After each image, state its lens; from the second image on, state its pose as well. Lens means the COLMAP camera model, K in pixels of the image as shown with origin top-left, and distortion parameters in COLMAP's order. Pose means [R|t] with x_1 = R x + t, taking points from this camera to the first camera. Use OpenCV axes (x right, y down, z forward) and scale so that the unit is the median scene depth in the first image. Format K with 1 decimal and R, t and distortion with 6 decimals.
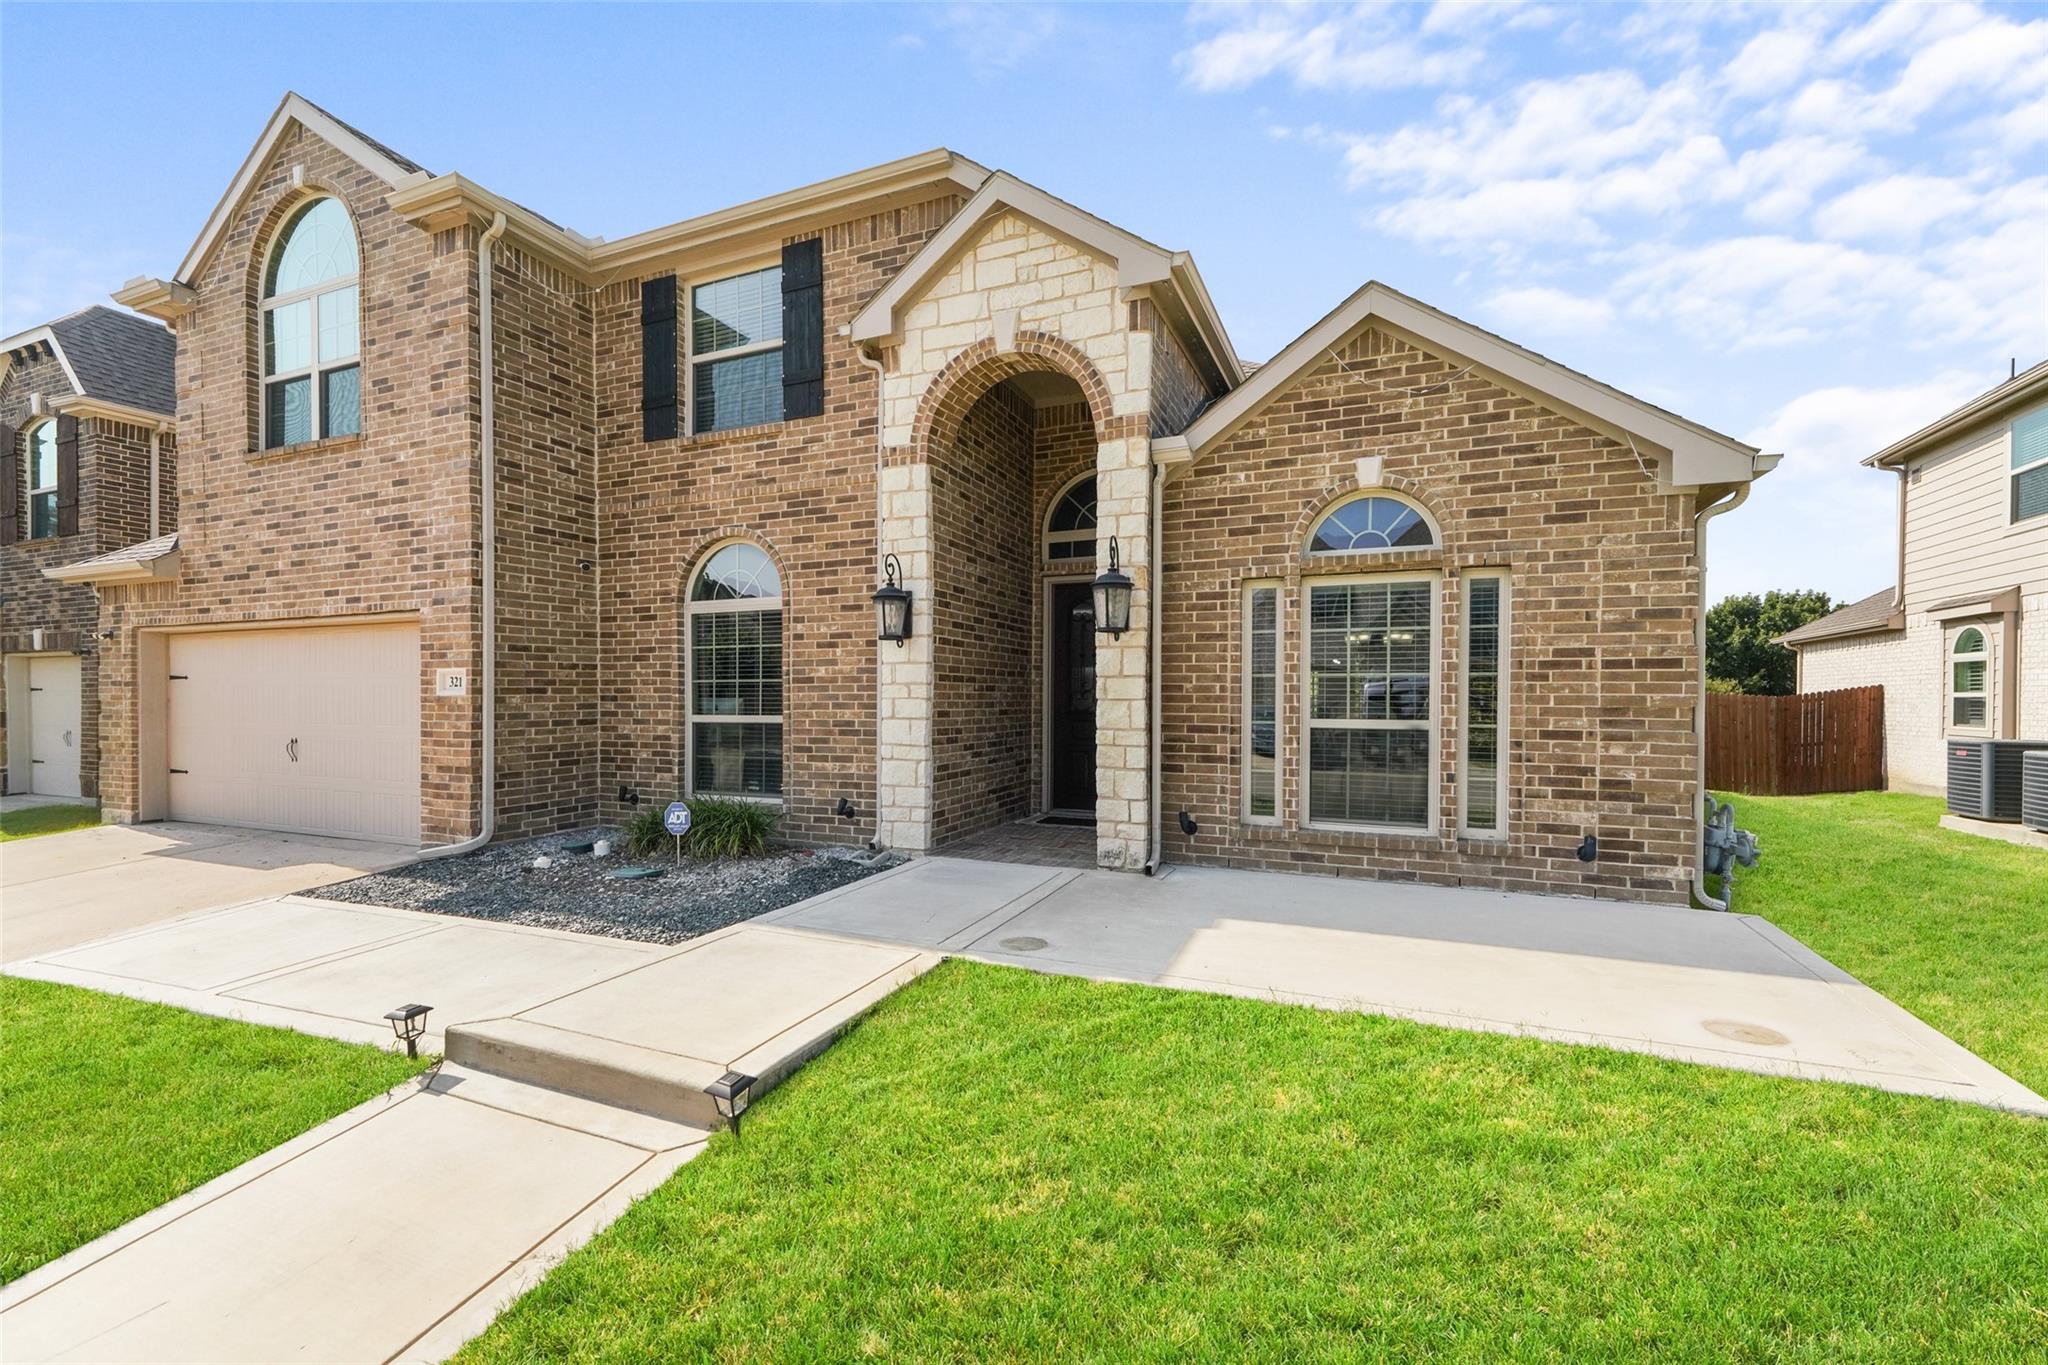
lens RADIAL K [[880.3, 0, 1015.6], [0, 880.3, 708.1], [0, 0, 1]] dist [-0.006704, -0.000793]
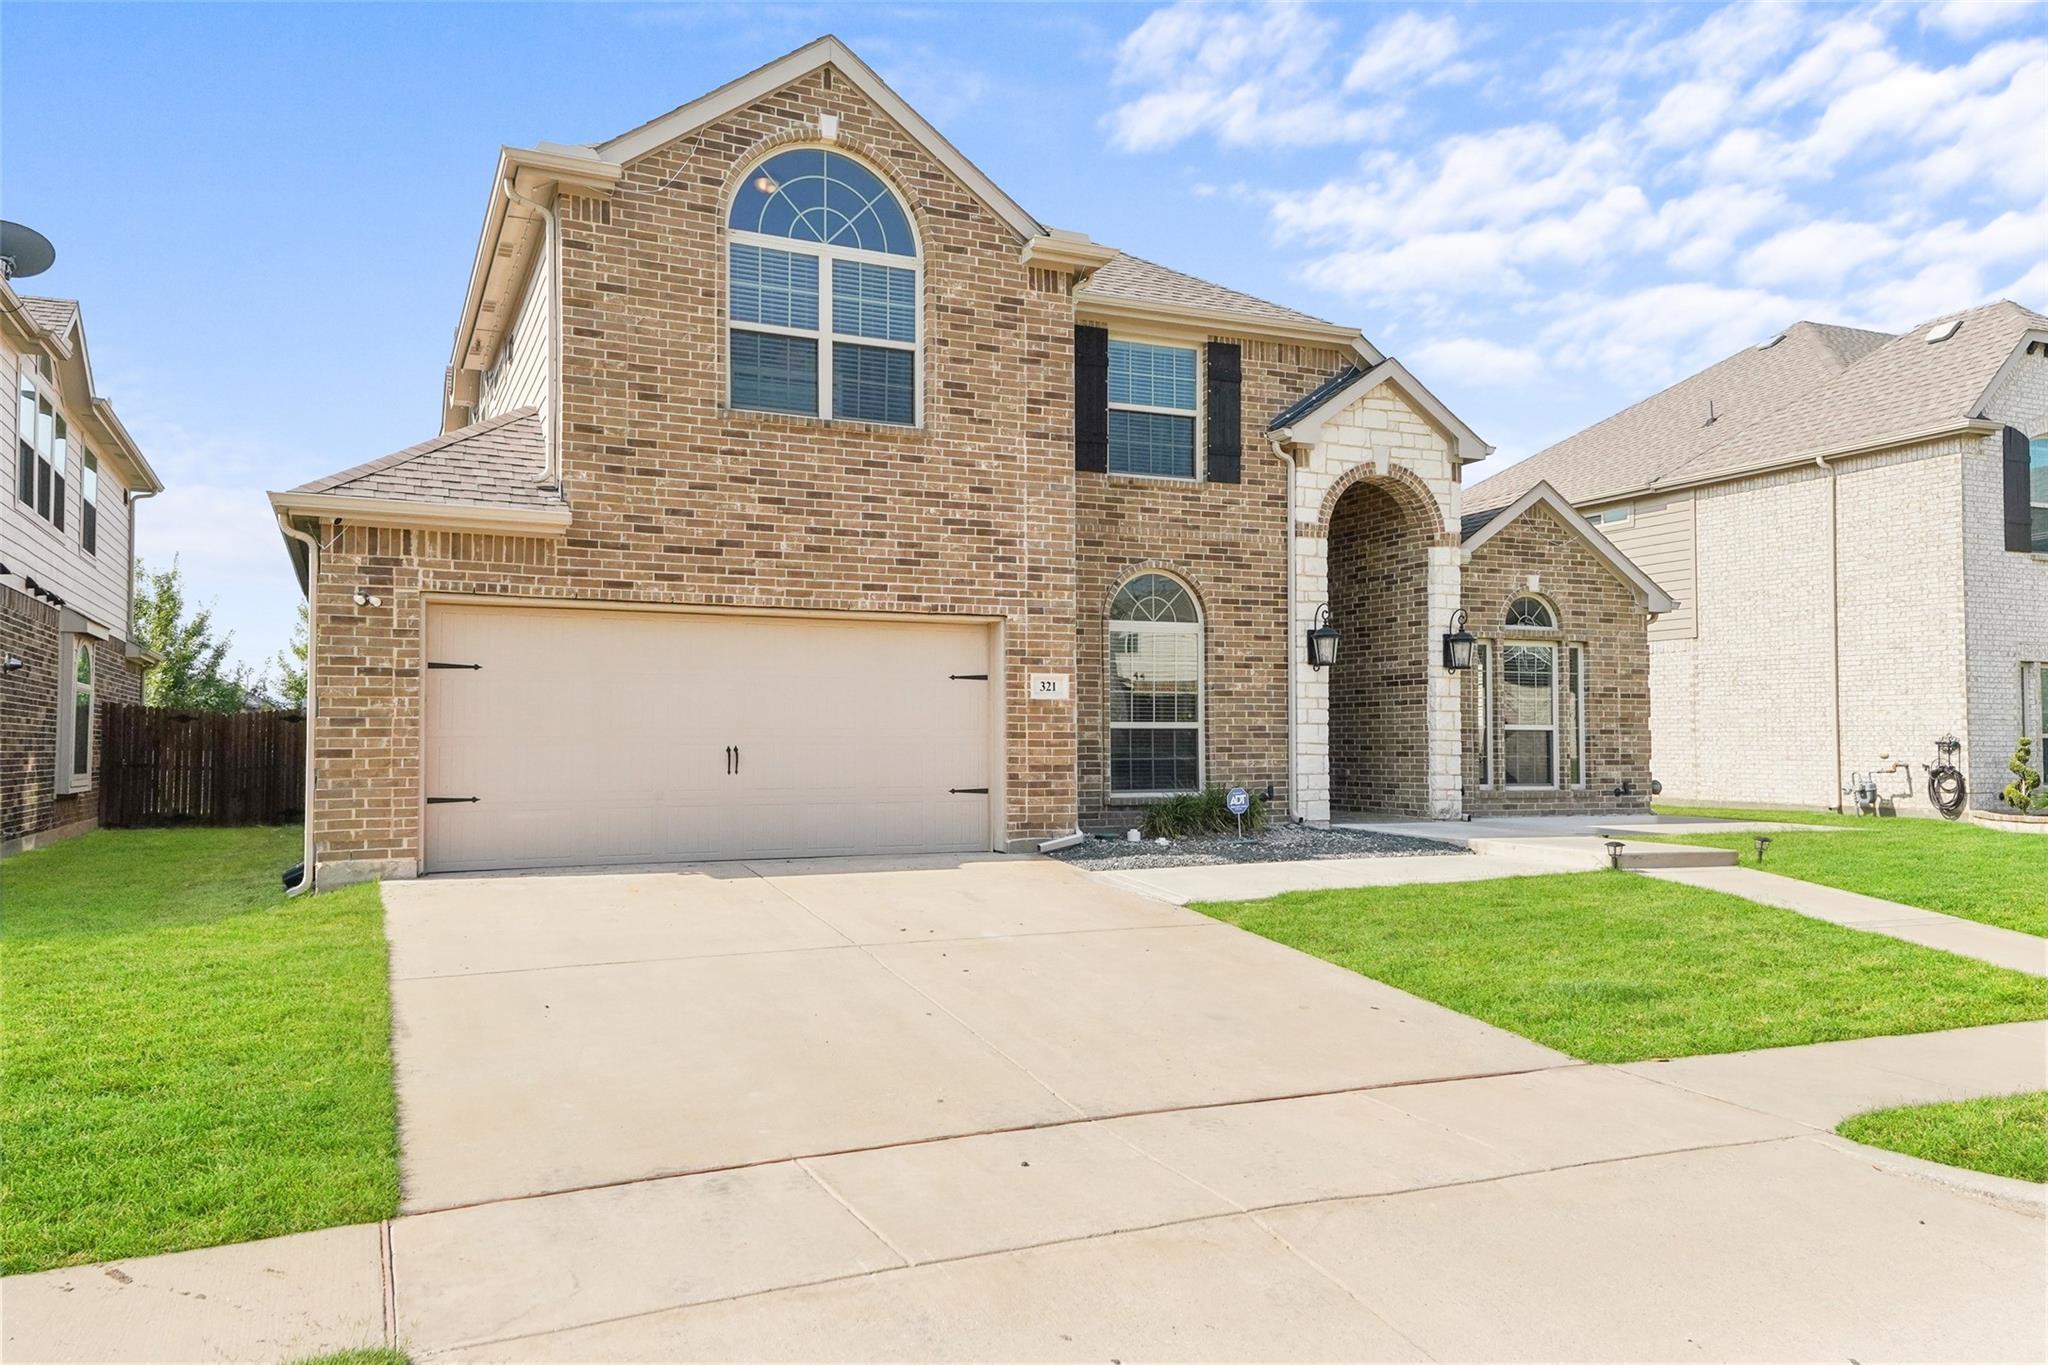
lens RADIAL K [[1480.8, 0, 1022.7], [0, 1480.8, 690.5], [0, 0, 1]] dist [0.013958, -0.001266]
pose [[0.677981, 0.027490, 0.734565, -1.992635], [0.010007, 0.998863, -0.046617, 0.059306], [-0.735011, 0.038956, 0.676935, -0.201061]]
